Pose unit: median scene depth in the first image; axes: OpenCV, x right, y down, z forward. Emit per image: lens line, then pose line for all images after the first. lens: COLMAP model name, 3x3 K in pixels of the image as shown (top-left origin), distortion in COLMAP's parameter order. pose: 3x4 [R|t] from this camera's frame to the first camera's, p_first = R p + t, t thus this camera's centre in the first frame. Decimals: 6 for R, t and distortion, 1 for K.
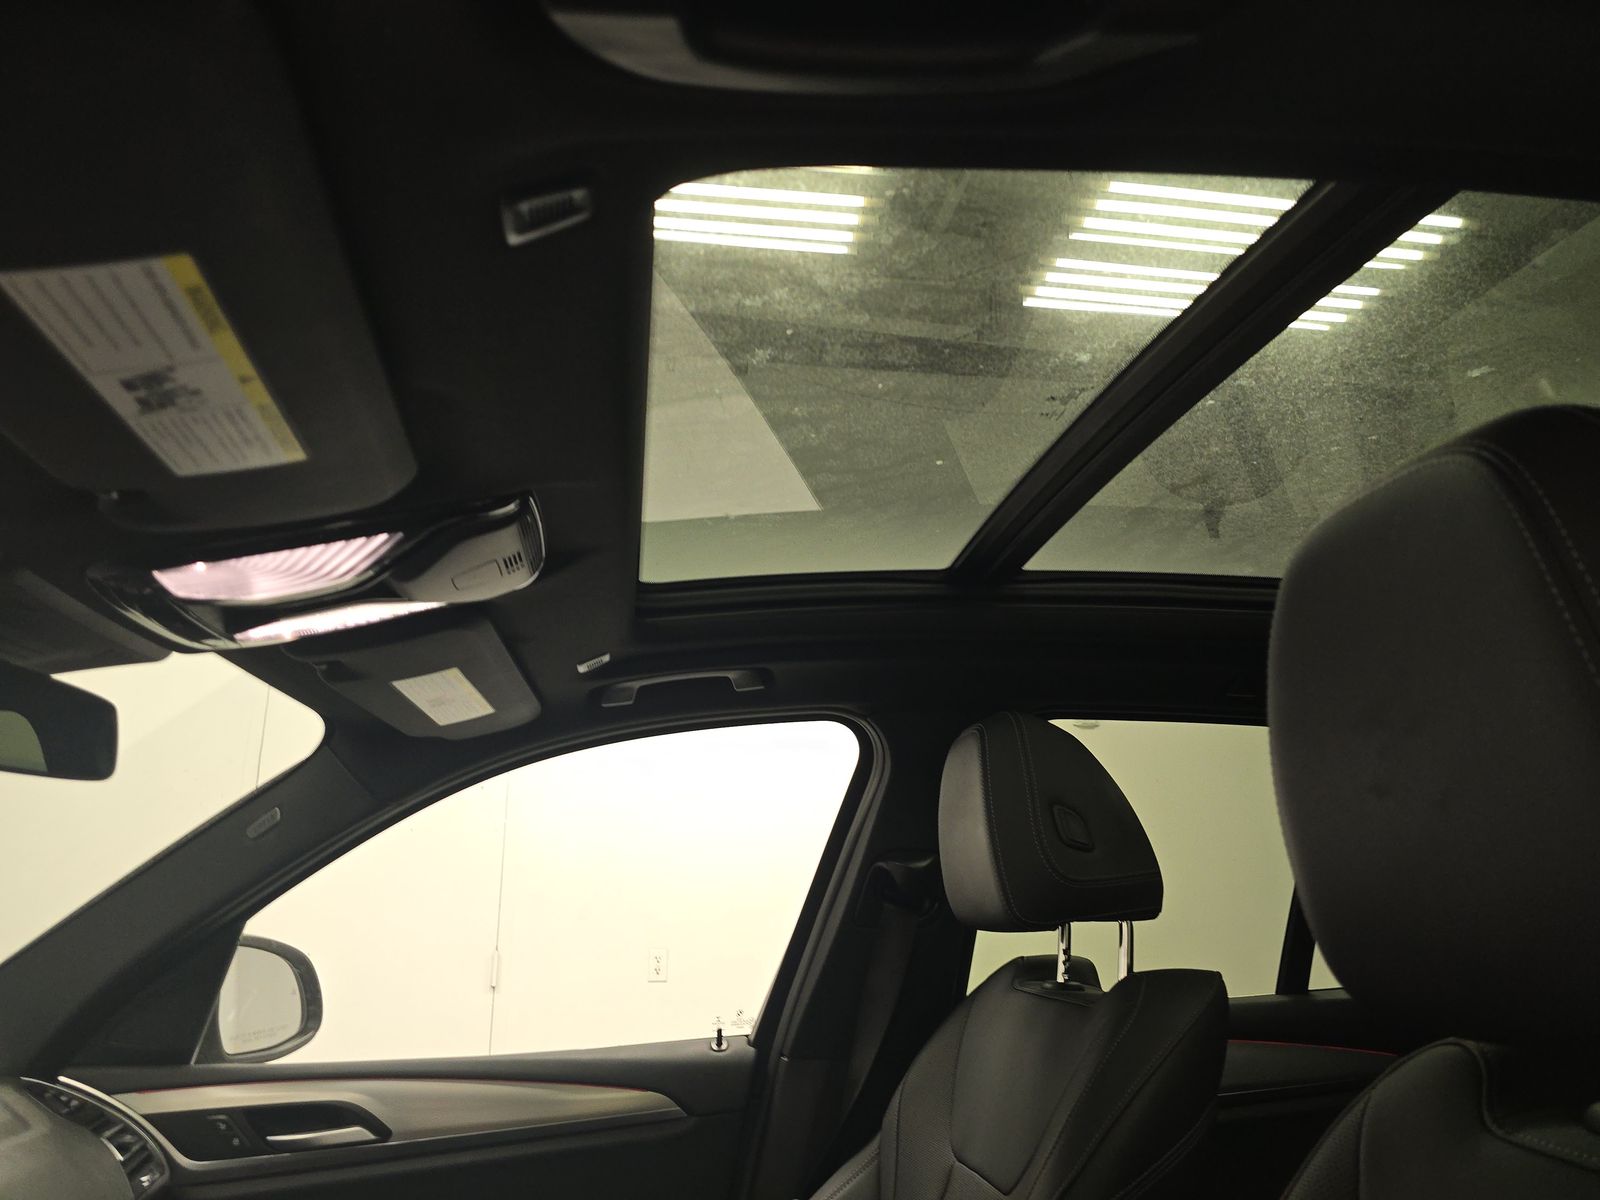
lens RADIAL K [[1049.2, 0, 800.0], [0, 1049.2, 600.0], [0, 0, 1]] dist [0.023870, -0.007143]
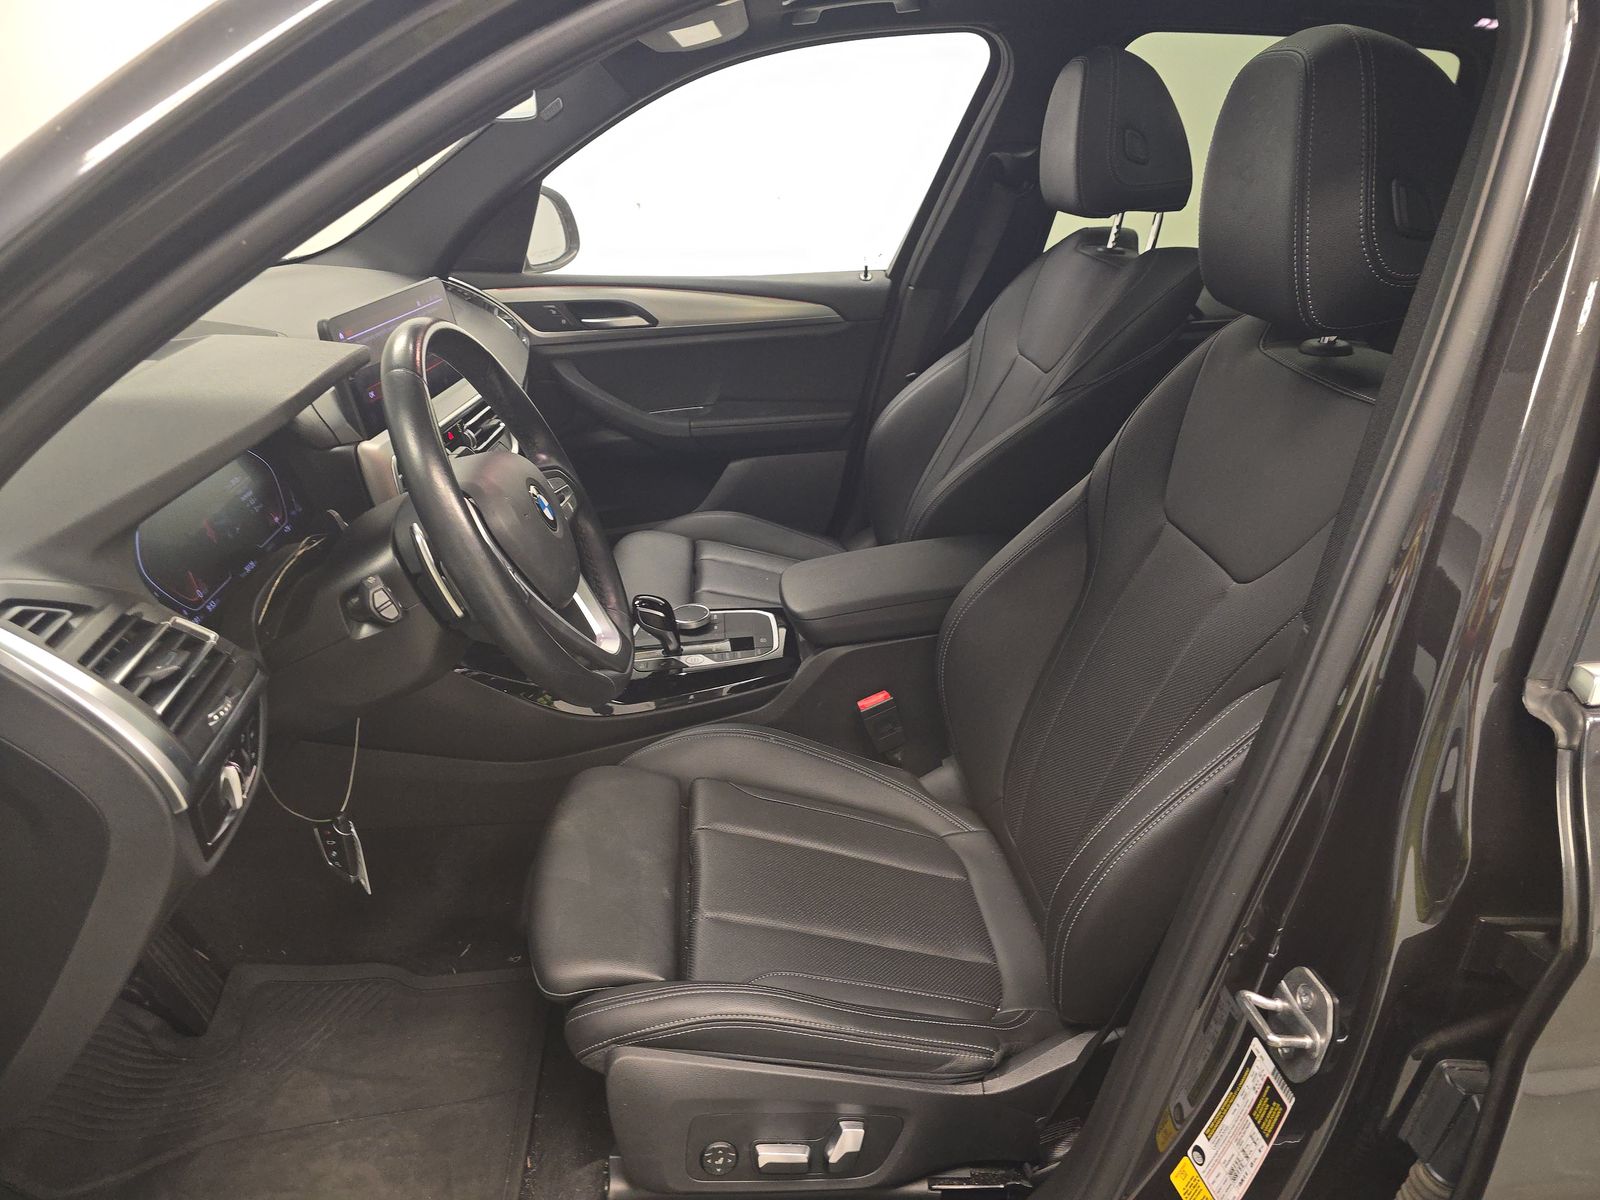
lens RADIAL K [[1049.2, 0, 800.0], [0, 1049.2, 600.0], [0, 0, 1]] dist [0.023870, -0.007143]
pose [[0.996212, 0.061705, -0.061266, -0.056863], [-0.006000, 0.751682, 0.659498, -0.219564], [0.086747, -0.656633, 0.749205, -0.429247]]
